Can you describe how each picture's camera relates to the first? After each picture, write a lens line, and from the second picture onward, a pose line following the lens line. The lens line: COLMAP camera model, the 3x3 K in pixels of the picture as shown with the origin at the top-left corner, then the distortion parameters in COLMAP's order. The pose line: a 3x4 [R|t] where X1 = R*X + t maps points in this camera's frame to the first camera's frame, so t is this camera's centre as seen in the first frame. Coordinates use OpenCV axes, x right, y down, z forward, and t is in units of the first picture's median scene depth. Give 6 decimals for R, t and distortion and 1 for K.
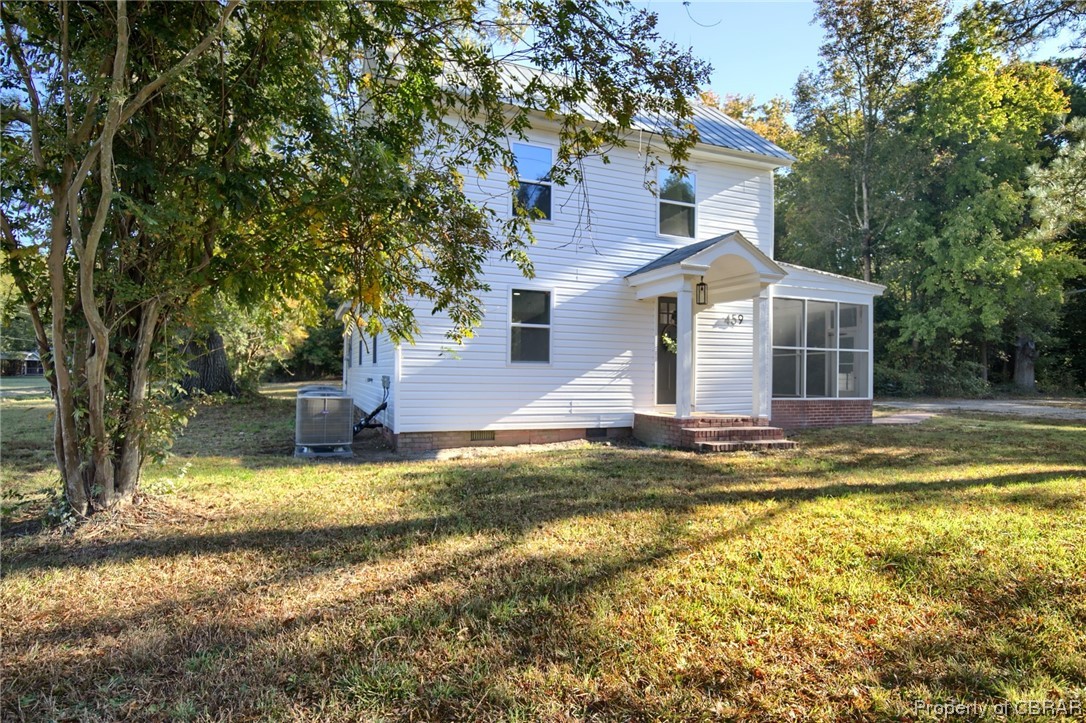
lens RADIAL K [[599.3, 0, 544.3], [0, 599.3, 365.2], [0, 0, 1]] dist [-0.027768, 0.000016]
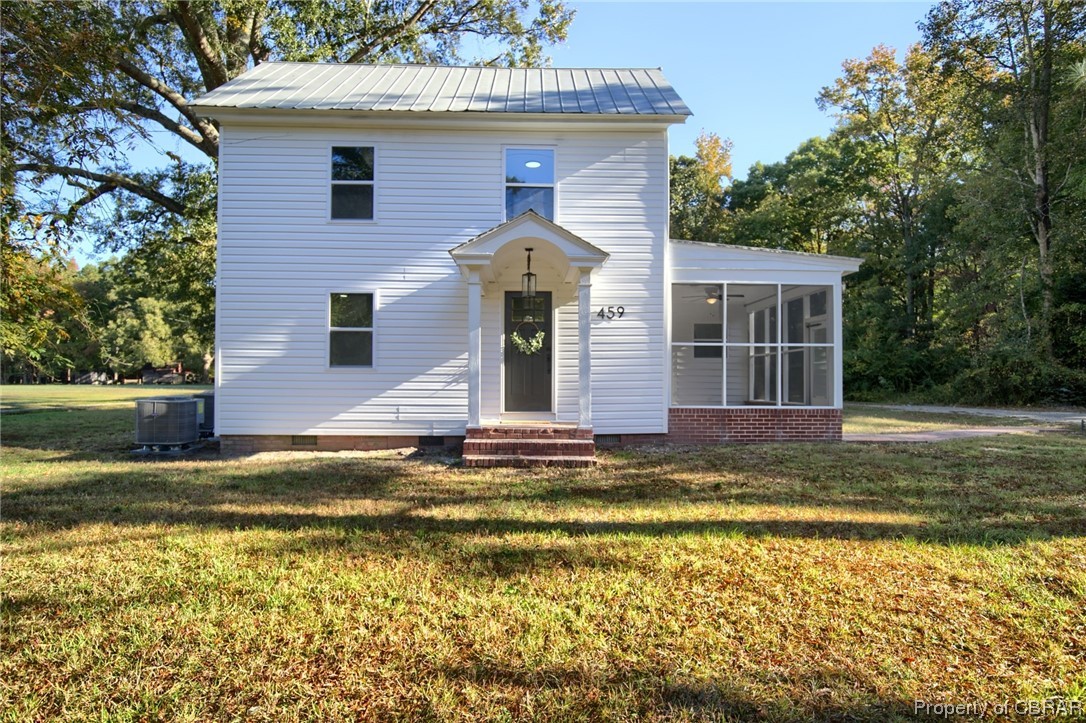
lens RADIAL K [[599.3, 0, 541.5], [0, 599.3, 363.2], [0, 0, 1]] dist [-0.027768, 0.000016]
pose [[0.934114, -0.017101, -0.356564, 0.596473], [0.012991, 0.999819, -0.013919, 0.006777], [0.356737, 0.008369, 0.934167, 0.192299]]
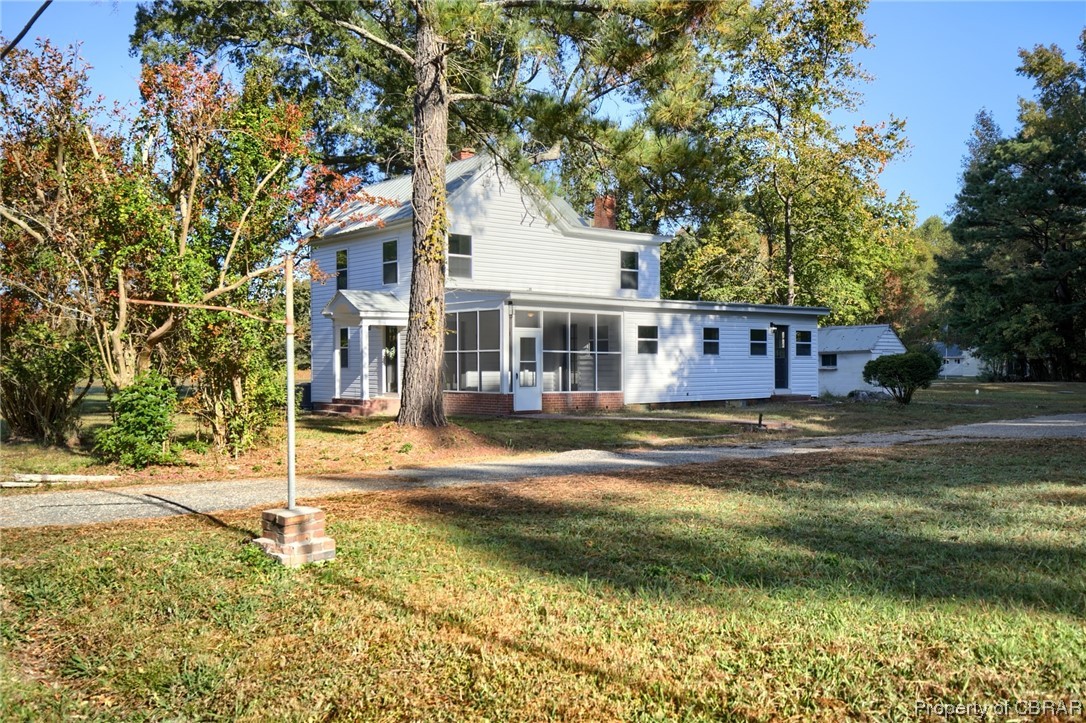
lens RADIAL K [[1093.5, 0, 542.0], [0, 1093.5, 364.0], [0, 0, 1]] dist [0.013396, 0.000000]
pose [[0.268129, -0.013015, -0.963295, 3.294051], [0.017696, 0.999807, -0.008583, 0.024822], [0.963220, -0.014745, 0.268308, 0.663814]]
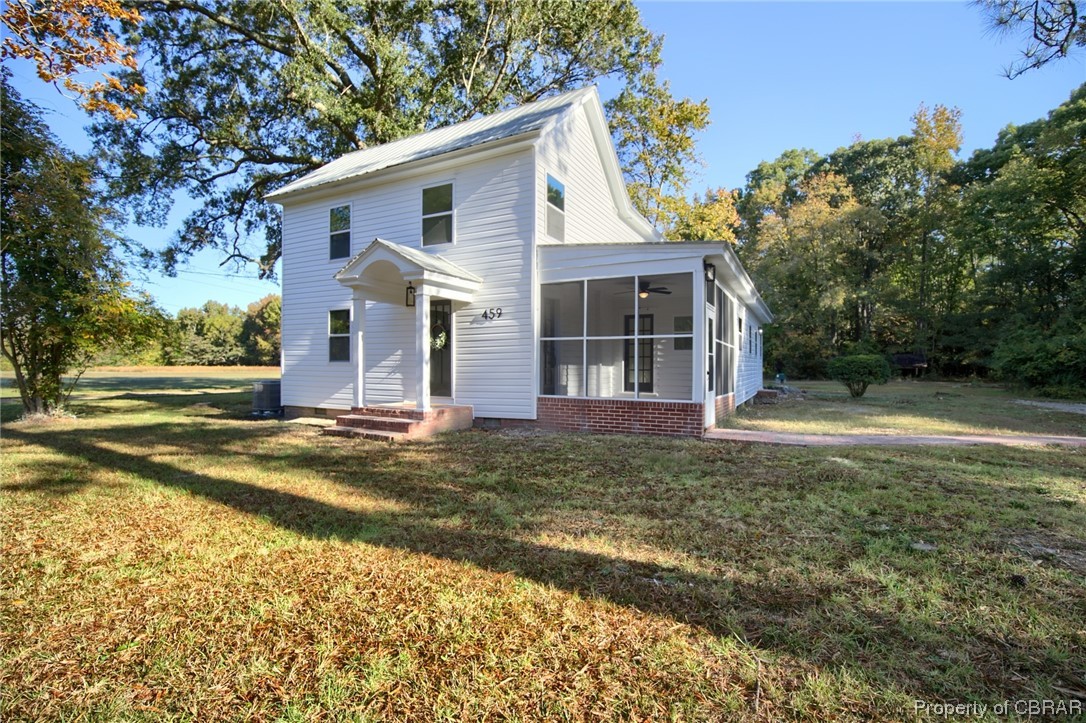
lens RADIAL K [[495.9, 0, 547.5], [0, 495.9, 362.5], [0, 0, 1]] dist [-0.023366, -0.000109]
pose [[0.643899, -0.015078, -0.764962, 1.137326], [0.015909, 0.999853, -0.006317, 0.012667], [0.764945, -0.008102, 0.644044, 0.609617]]
